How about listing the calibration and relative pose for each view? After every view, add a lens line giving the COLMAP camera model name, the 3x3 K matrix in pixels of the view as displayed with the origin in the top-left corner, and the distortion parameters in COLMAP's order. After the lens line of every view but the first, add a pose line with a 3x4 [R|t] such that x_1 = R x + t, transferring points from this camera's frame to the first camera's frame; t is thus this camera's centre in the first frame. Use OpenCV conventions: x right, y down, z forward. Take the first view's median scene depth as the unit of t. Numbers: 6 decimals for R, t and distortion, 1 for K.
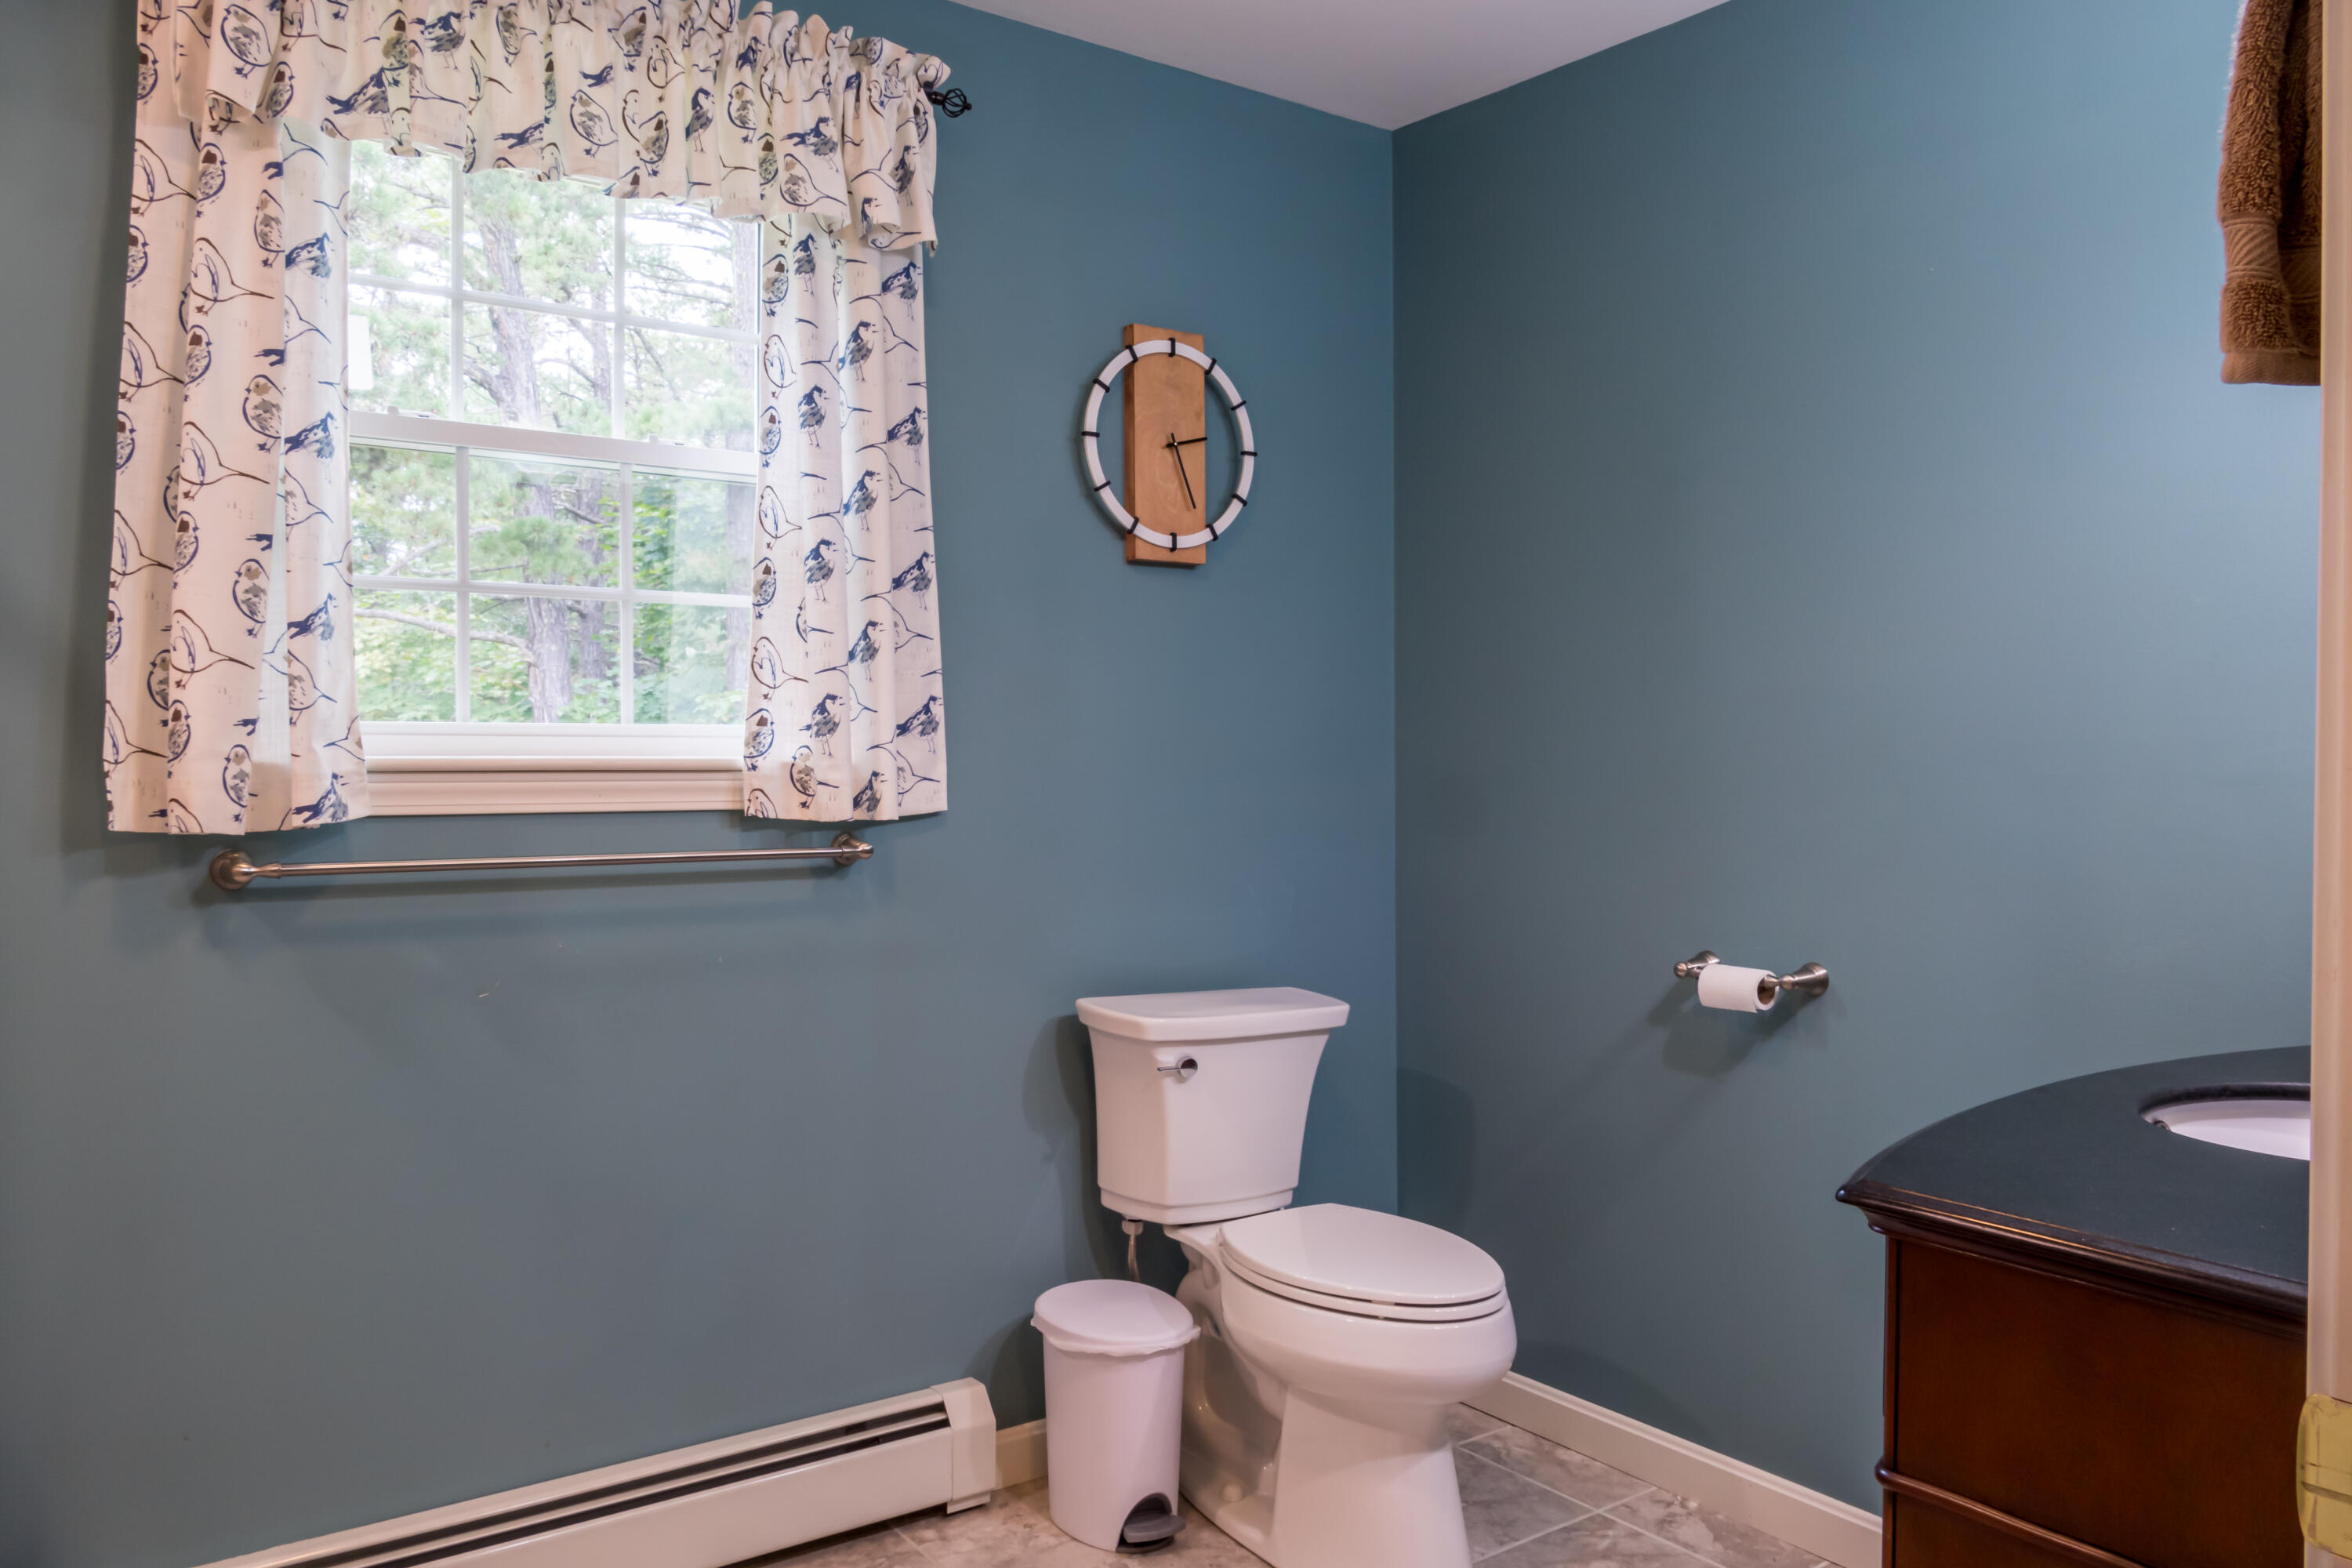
lens RADIAL K [[1700.7, 0, 1179.5], [0, 1700.7, 782.9], [0, 0, 1]] dist [-0.016941, 0.005504]
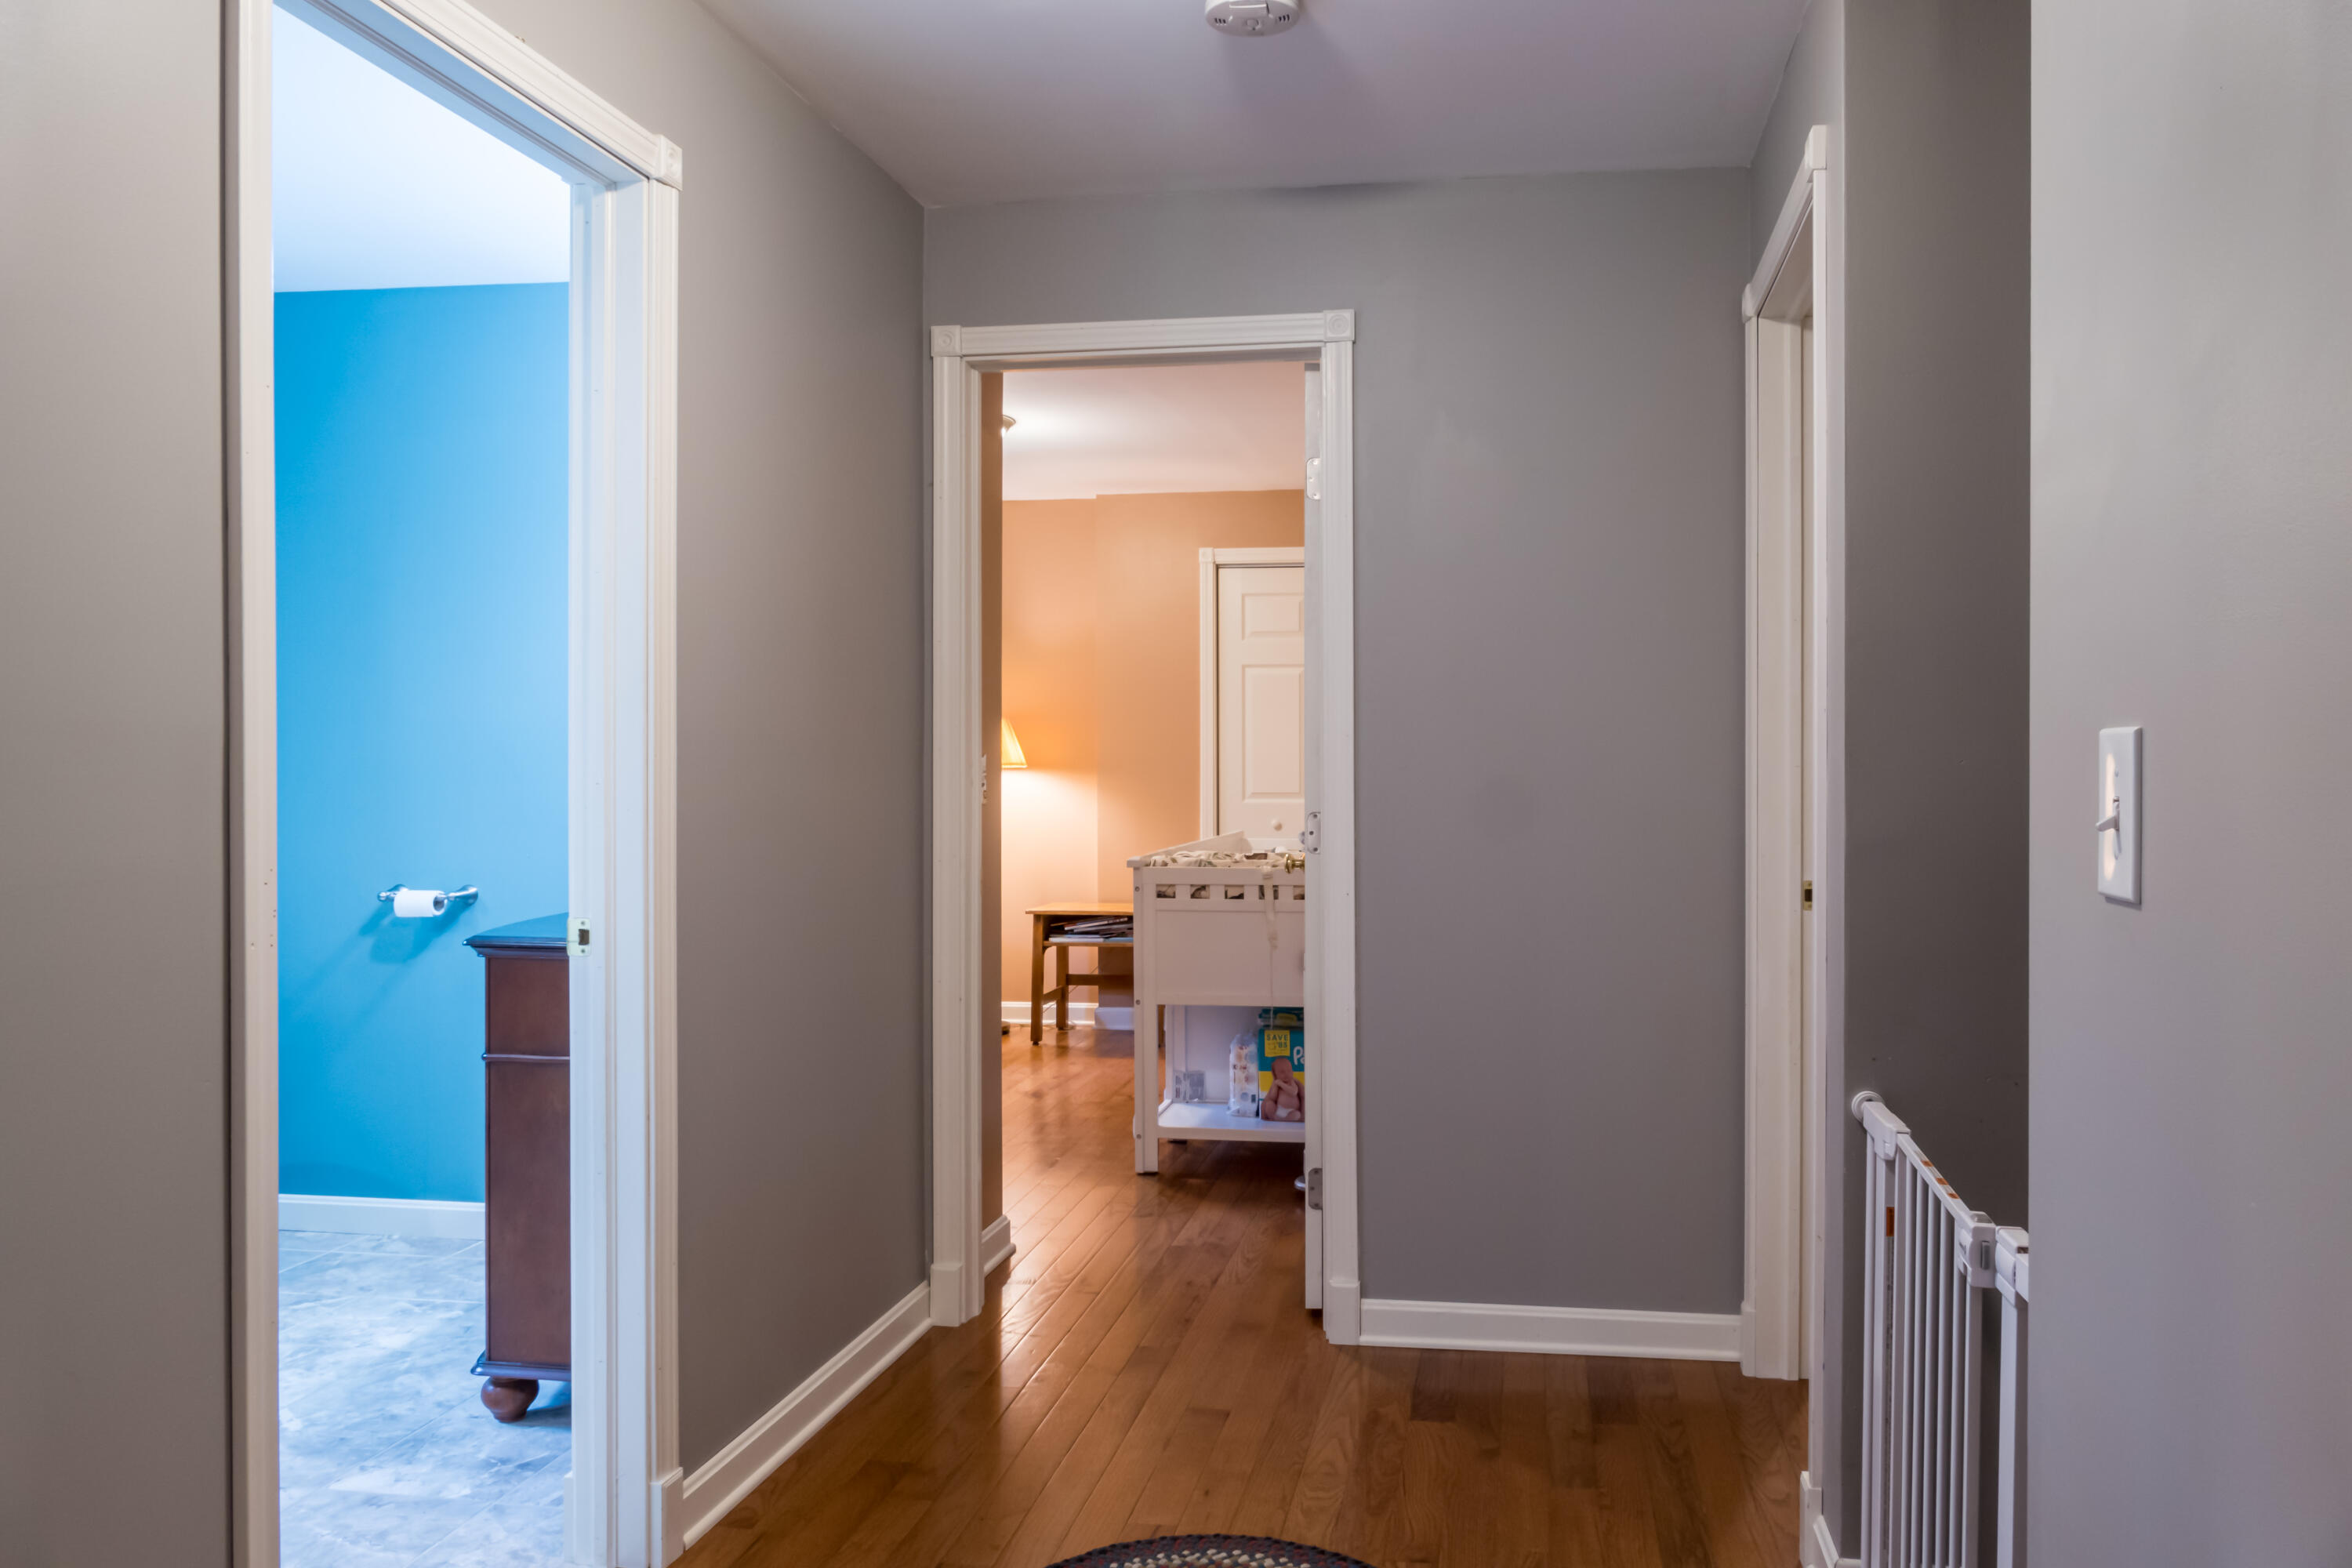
lens RADIAL K [[1700.7, 0, 1180.6], [0, 1700.7, 783.7], [0, 0, 1]] dist [-0.016941, 0.005504]
pose [[0.738402, -0.008057, 0.674312, -0.221014], [0.005976, 0.999968, 0.005404, 0.003567], [-0.674334, 0.000040, 0.738426, -0.669676]]
